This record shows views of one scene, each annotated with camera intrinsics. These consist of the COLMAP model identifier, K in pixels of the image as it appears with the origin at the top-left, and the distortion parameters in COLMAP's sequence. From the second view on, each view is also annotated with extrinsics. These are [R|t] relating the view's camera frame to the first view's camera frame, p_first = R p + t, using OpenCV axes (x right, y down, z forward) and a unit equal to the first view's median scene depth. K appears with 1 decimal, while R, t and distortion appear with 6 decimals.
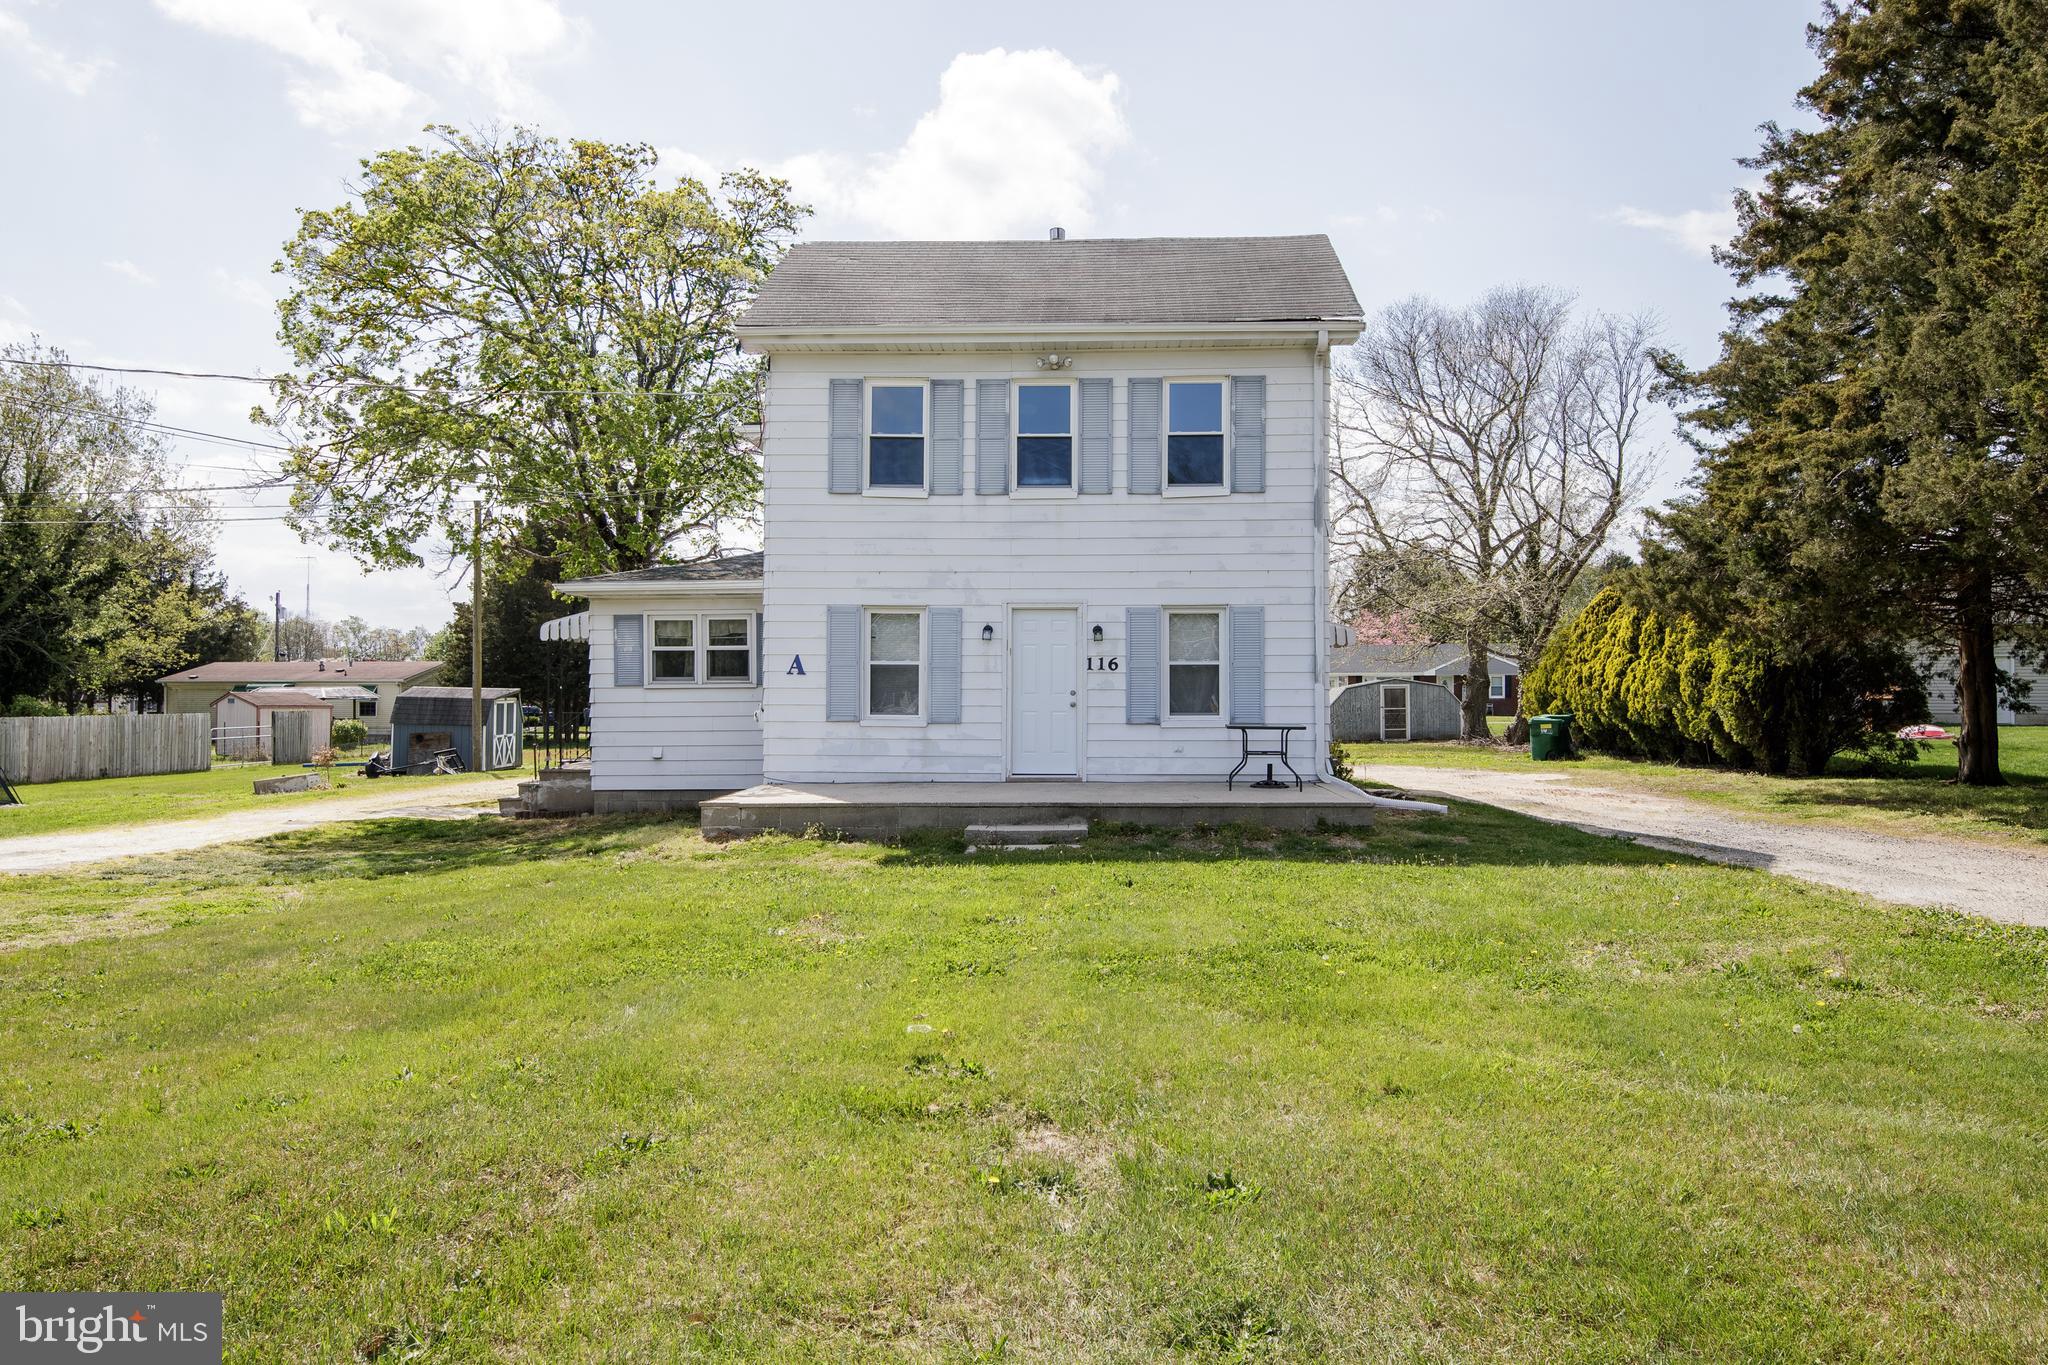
lens RADIAL K [[1425.8, 0, 975.3], [0, 1425.8, 682.4], [0, 0, 1]] dist [0.016439, 0.001307]
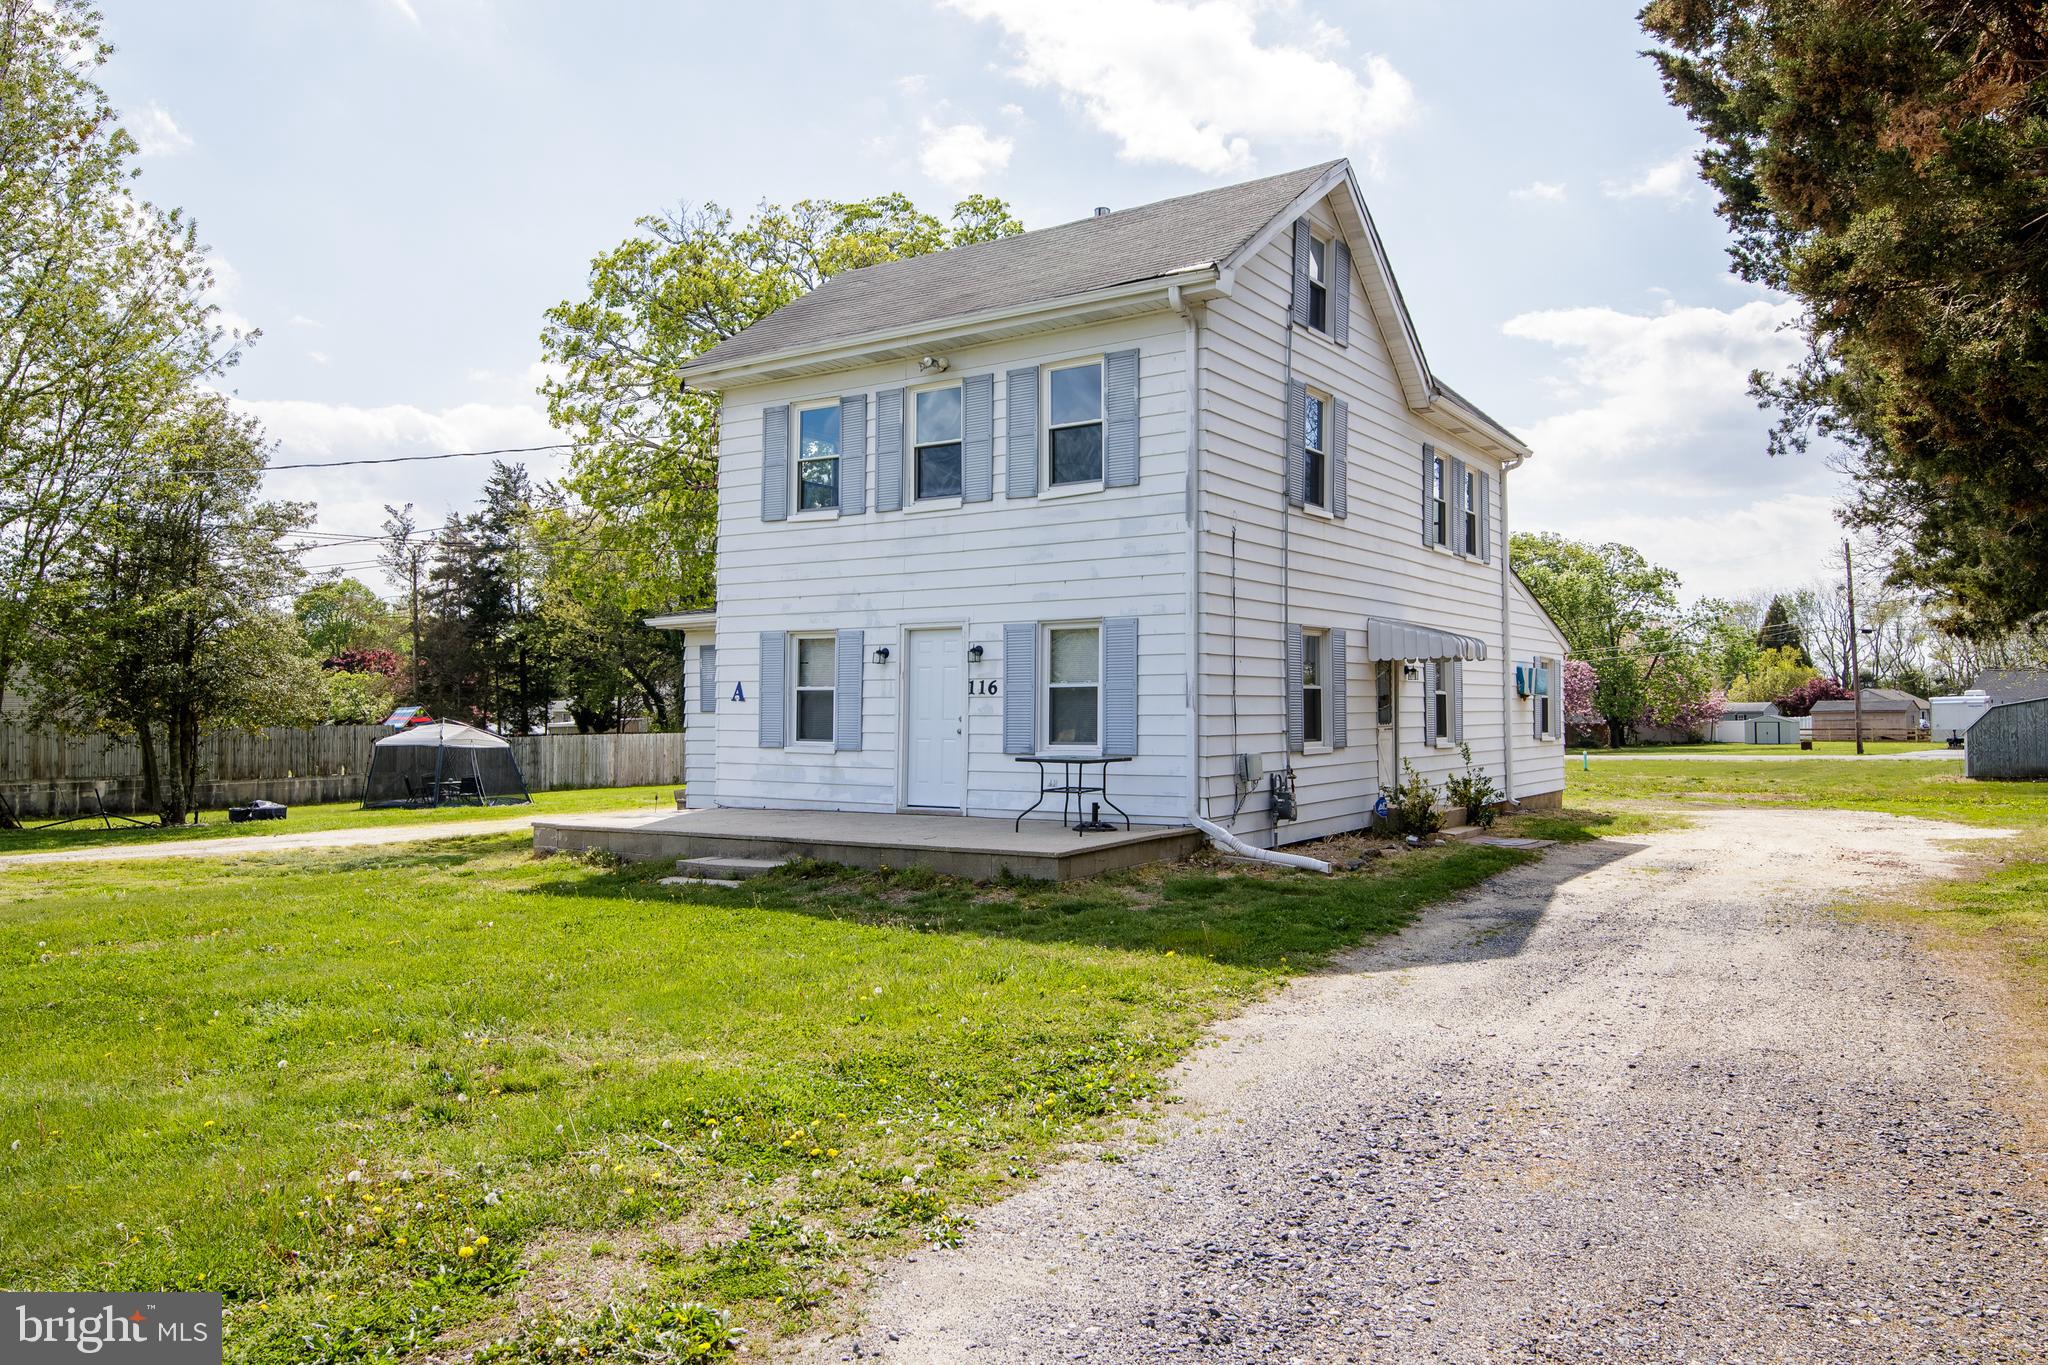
lens RADIAL K [[1425.8, 0, 975.3], [0, 1425.8, 682.4], [0, 0, 1]] dist [0.016439, 0.001307]
pose [[0.856126, -0.013892, -0.516580, 0.552171], [0.008207, 0.999878, -0.013289, -0.003985], [0.516702, 0.007138, 0.856136, 0.215752]]
